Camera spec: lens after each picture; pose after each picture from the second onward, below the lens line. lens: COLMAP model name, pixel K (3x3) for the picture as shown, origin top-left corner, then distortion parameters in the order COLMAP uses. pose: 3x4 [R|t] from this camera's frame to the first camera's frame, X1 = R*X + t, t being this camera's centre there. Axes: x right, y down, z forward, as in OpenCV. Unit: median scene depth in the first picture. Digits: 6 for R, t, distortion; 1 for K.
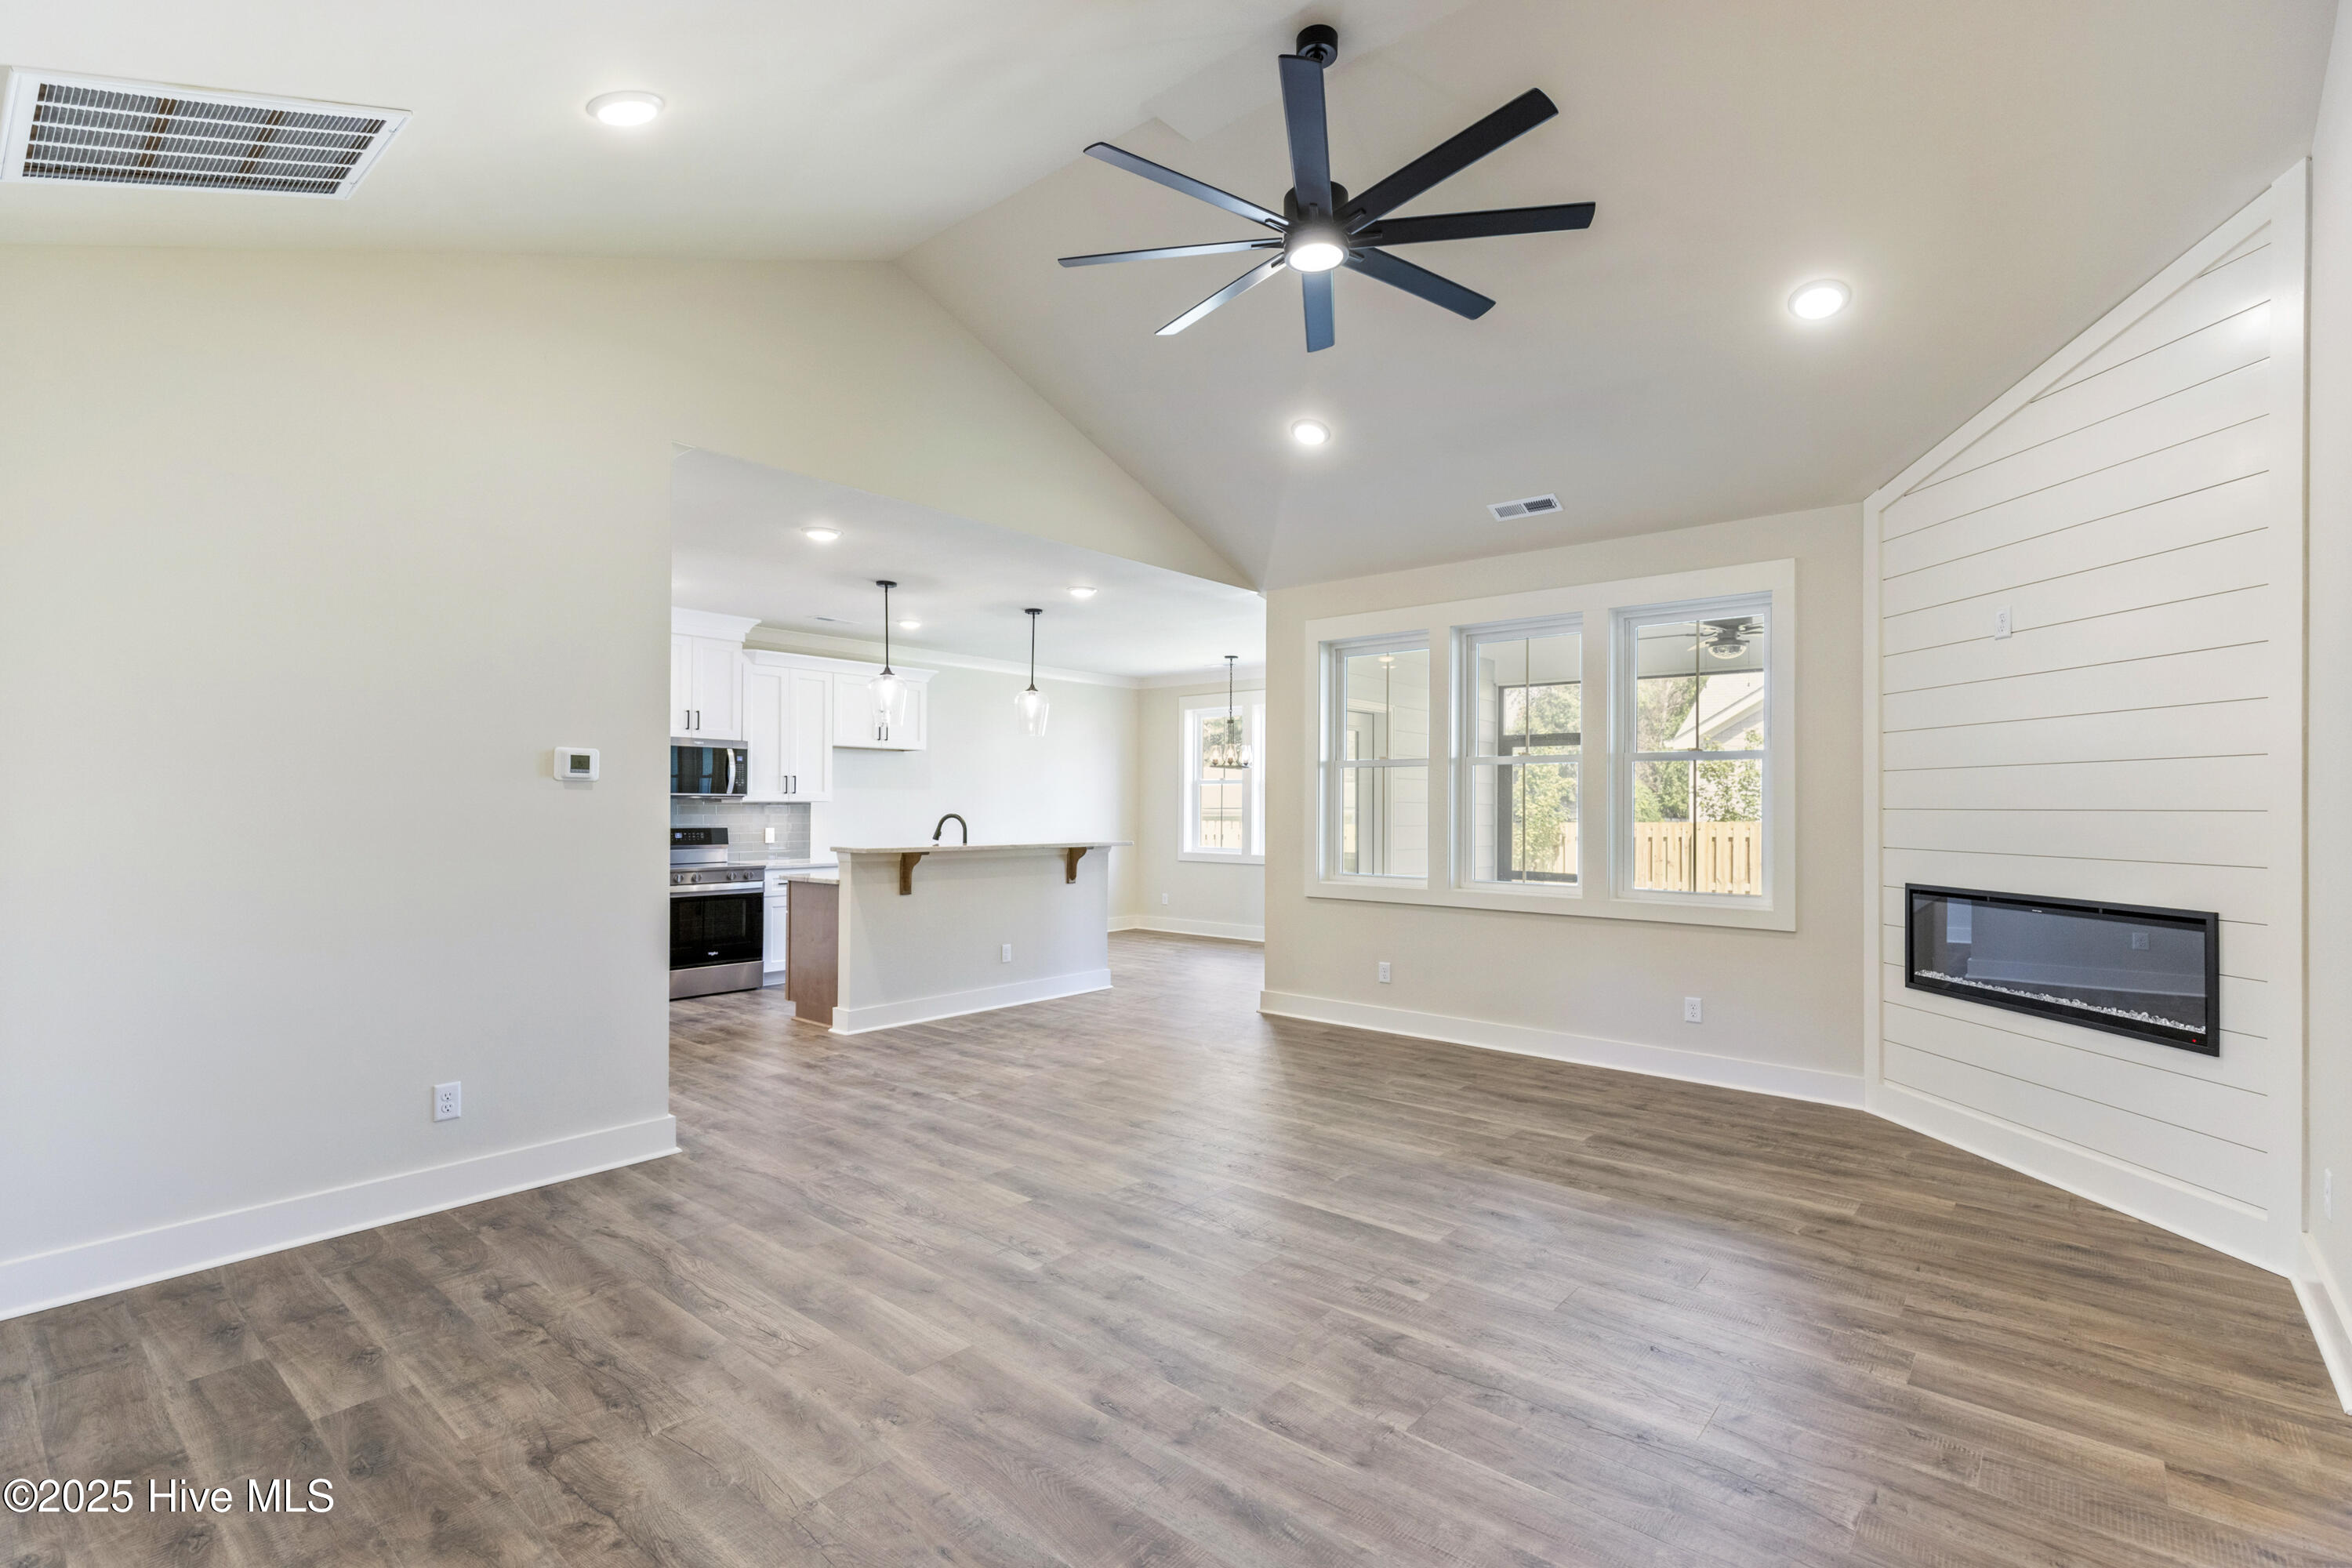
lens RADIAL K [[1072.9, 0, 1175.6], [0, 1072.9, 793.2], [0, 0, 1]] dist [0.013509, -0.002747]
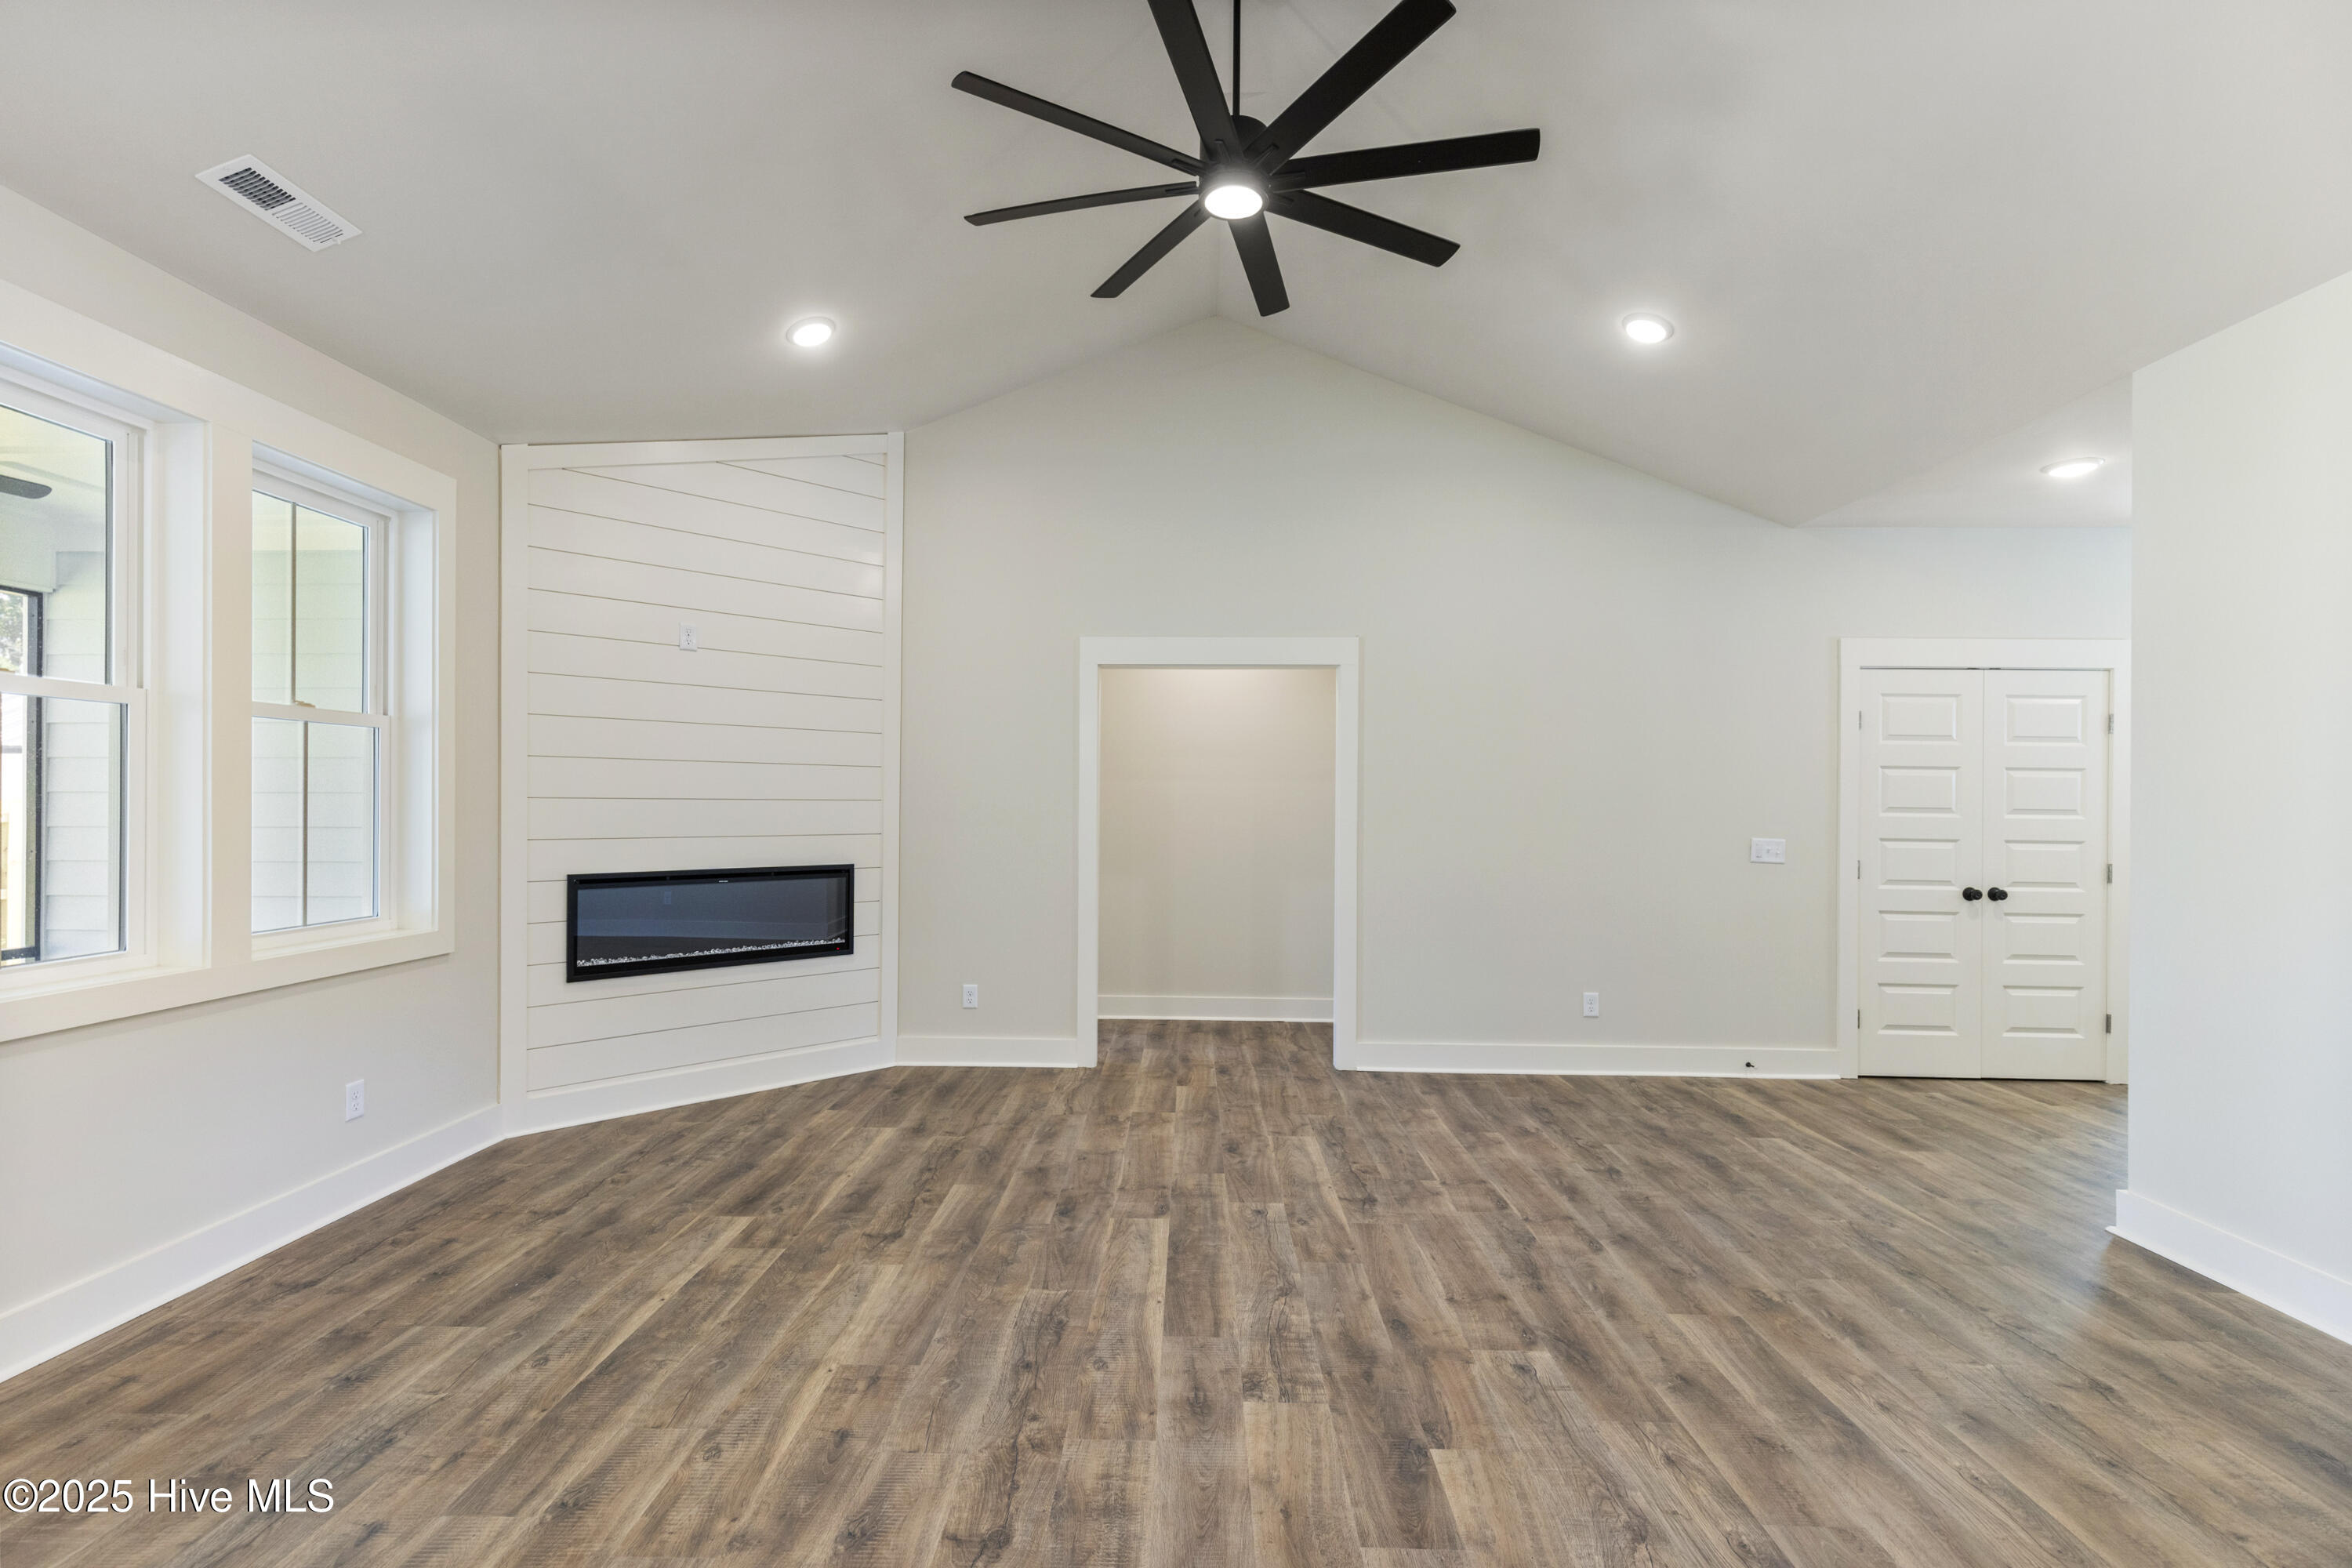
lens RADIAL K [[1072.9, 0, 1170.2], [0, 1072.9, 798.4], [0, 0, 1]] dist [0.013509, -0.002747]
pose [[-0.631322, -0.006814, 0.775491, -0.533235], [-0.019569, 0.999783, -0.007146, 0.015771], [-0.775274, -0.019687, -0.631318, 1.567911]]
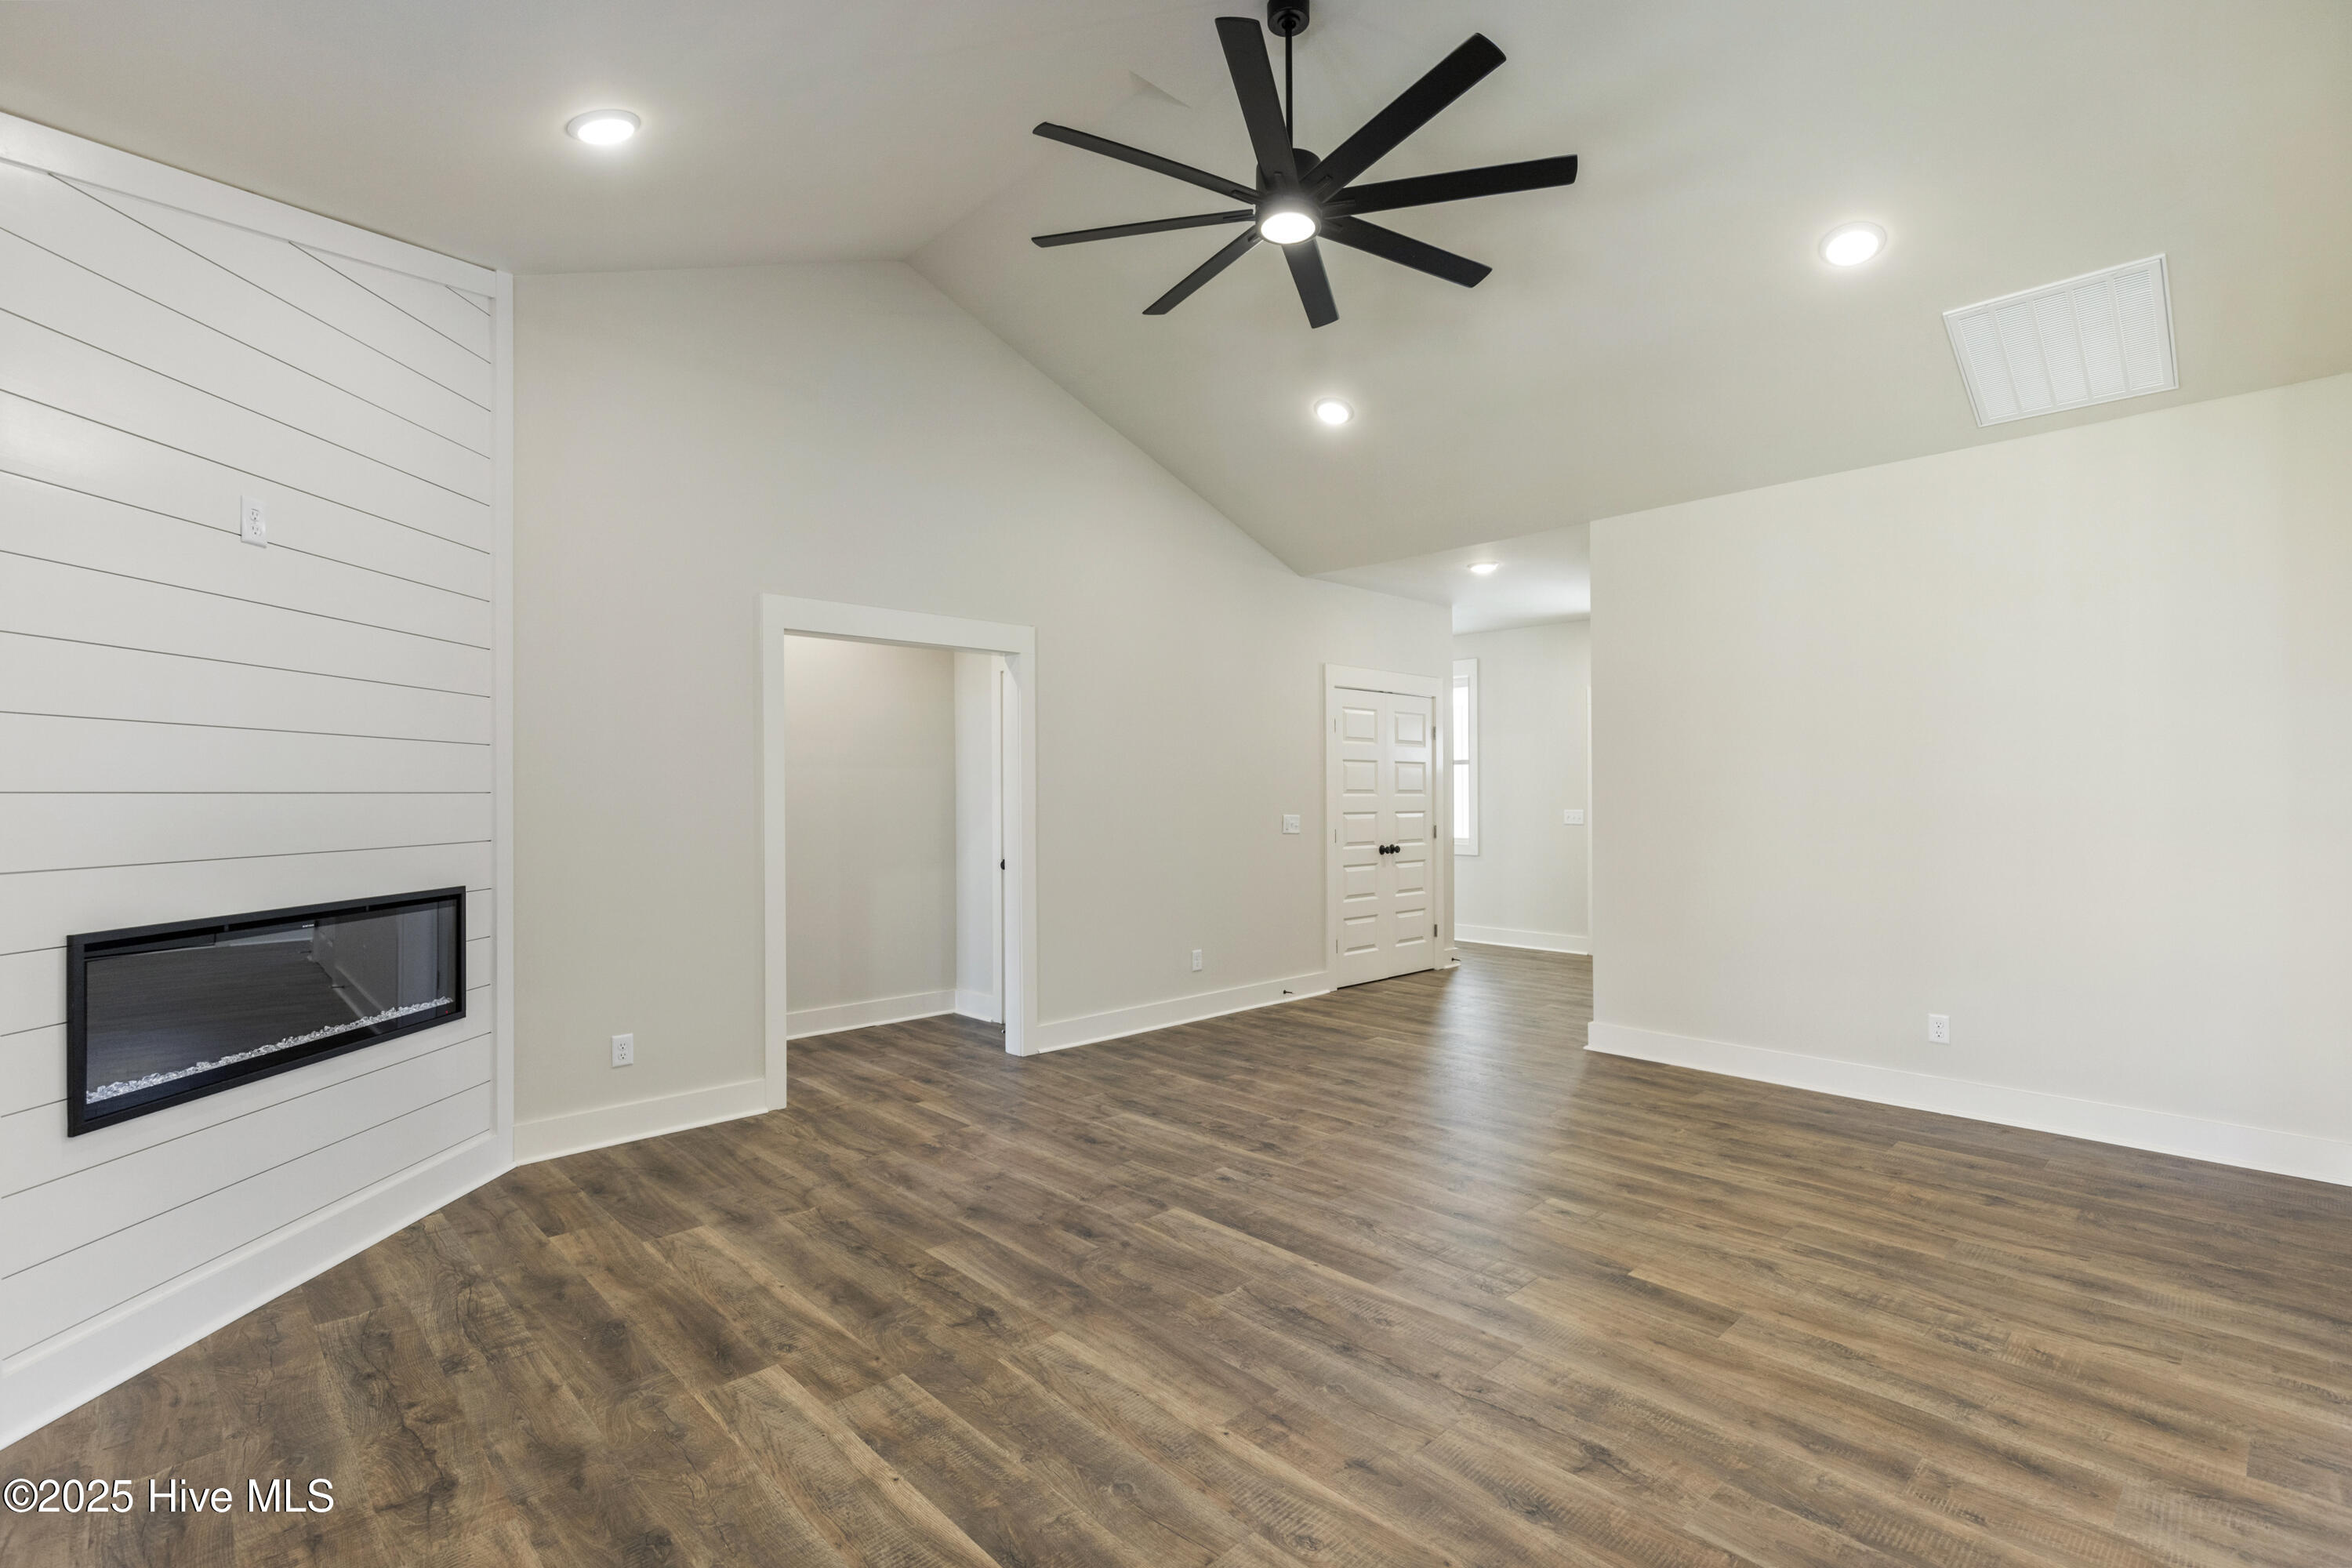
lens RADIAL K [[1072.9, 0, 1170.5], [0, 1072.9, 791.4], [0, 0, 1]] dist [0.013509, -0.002747]
pose [[-0.994527, -0.002033, 0.104460, 0.131470], [-0.003249, 0.999929, -0.011474, 0.024434], [-0.104429, -0.011750, -0.994463, 1.923209]]
